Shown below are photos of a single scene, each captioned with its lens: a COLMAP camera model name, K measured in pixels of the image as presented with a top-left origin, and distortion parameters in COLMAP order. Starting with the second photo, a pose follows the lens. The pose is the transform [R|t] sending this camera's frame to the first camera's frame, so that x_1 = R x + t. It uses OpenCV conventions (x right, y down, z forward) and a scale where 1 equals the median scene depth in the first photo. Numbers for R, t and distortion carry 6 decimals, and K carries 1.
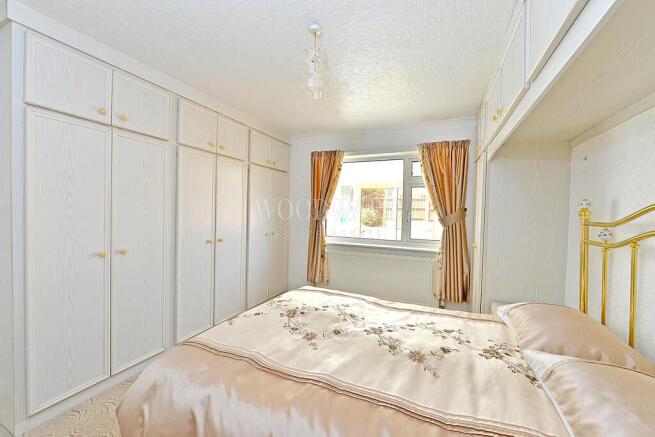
lens RADIAL K [[260.4, 0, 325.1], [0, 260.4, 213.5], [0, 0, 1]] dist [-0.004389, -0.000019]
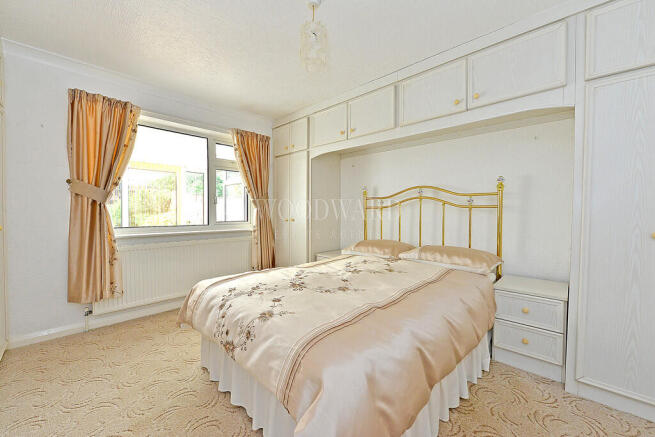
lens RADIAL K [[260.4, 0, 324.1], [0, 260.4, 216.4], [0, 0, 1]] dist [-0.004389, -0.000019]
pose [[0.343469, -0.037295, 0.938423, -0.508665], [0.011207, 0.999303, 0.035612, 0.050625], [-0.939097, -0.001715, 0.343648, 0.305378]]
